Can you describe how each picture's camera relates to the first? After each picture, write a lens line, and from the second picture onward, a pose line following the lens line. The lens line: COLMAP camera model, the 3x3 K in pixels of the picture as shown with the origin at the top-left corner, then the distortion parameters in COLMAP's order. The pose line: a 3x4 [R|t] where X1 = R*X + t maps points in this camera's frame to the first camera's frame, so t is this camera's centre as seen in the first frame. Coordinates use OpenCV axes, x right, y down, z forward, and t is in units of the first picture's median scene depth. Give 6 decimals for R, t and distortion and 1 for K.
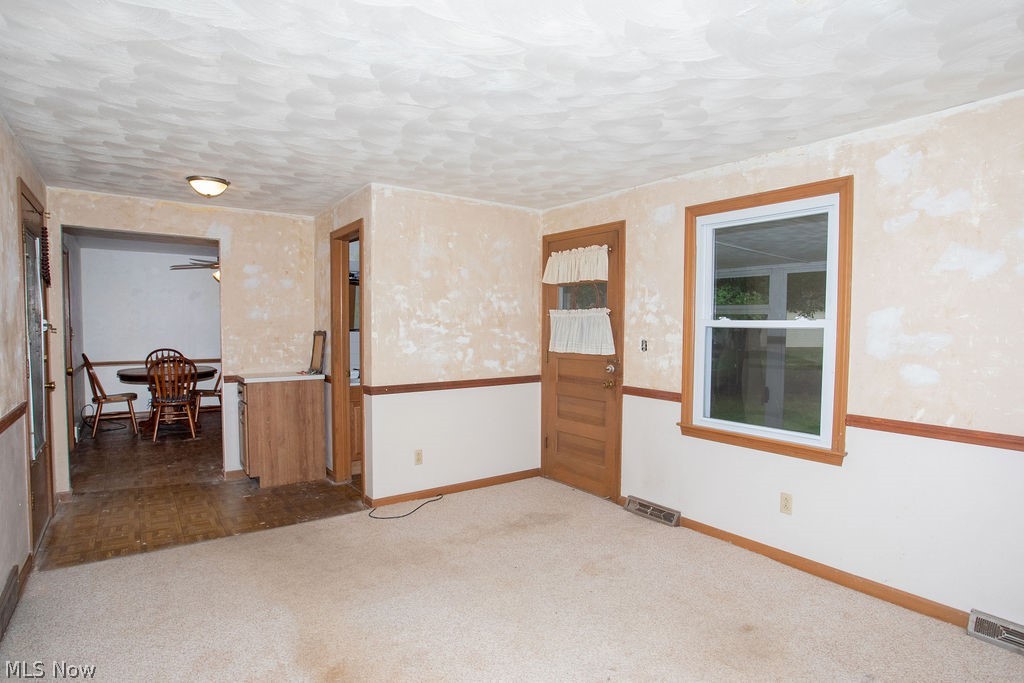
lens RADIAL K [[513.5, 0, 512.0], [0, 513.5, 341.5], [0, 0, 1]] dist [-0.073520, 0.036514]
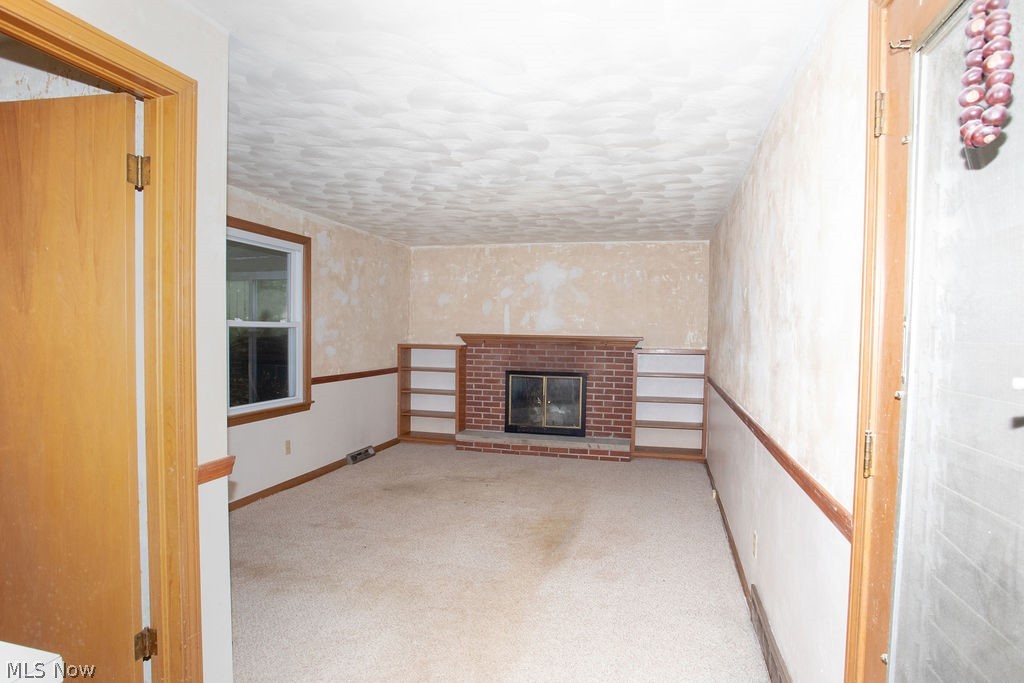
lens RADIAL K [[513.5, 0, 512.0], [0, 513.5, 341.5], [0, 0, 1]] dist [-0.073520, 0.036514]
pose [[-0.587285, -0.035167, 0.808616, -1.160308], [0.007072, 0.998795, 0.048574, -0.060493], [-0.809349, 0.034245, -0.586329, 1.504933]]
